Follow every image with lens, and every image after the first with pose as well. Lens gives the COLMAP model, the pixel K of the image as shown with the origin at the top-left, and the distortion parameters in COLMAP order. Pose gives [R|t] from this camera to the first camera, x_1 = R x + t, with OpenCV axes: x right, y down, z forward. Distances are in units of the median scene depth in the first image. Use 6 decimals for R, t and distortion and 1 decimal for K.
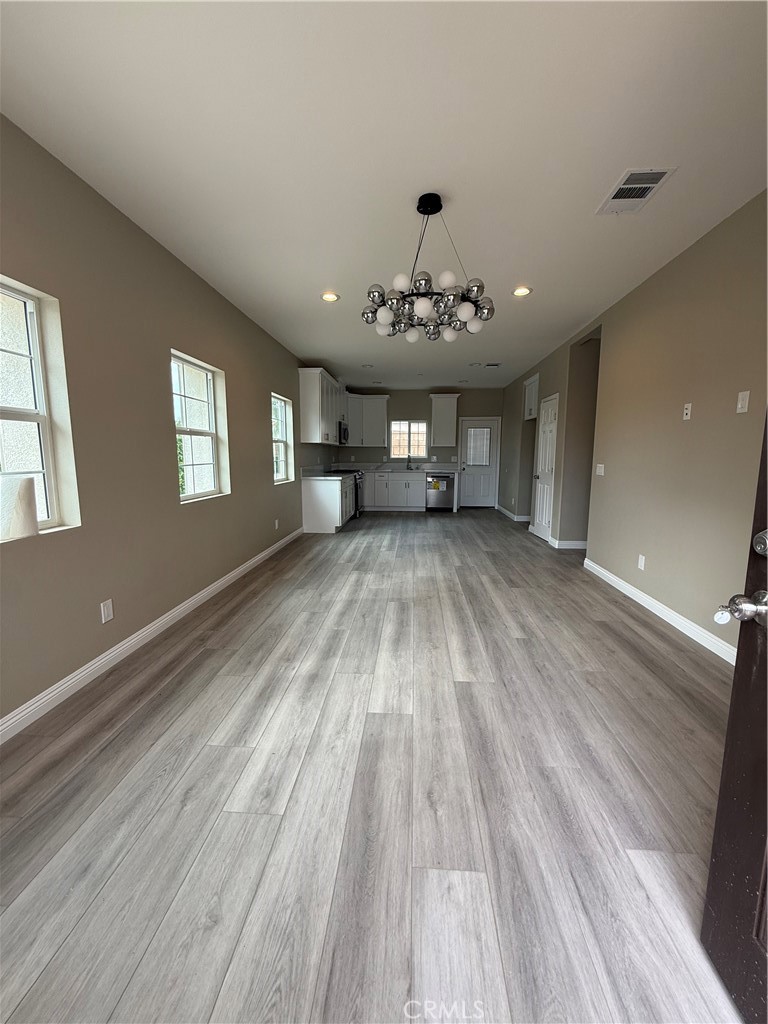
lens RADIAL K [[404.3, 0, 387.0], [0, 404.3, 510.2], [0, 0, 1]] dist [-0.002588, -0.000780]
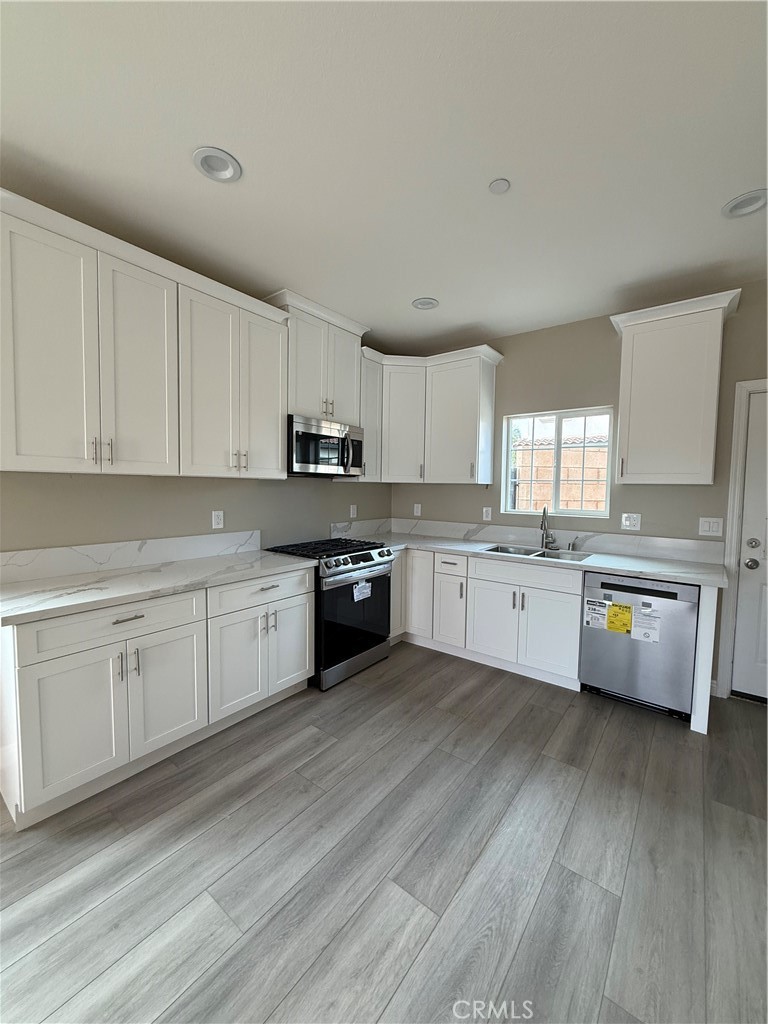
lens RADIAL K [[404.3, 0, 378.5], [0, 404.3, 510.0], [0, 0, 1]] dist [-0.002588, -0.000780]
pose [[0.835612, 0.042982, -0.547636, 0.124038], [-0.090264, 0.994127, -0.059703, -0.098982], [0.541853, 0.099320, 0.834584, 0.617924]]
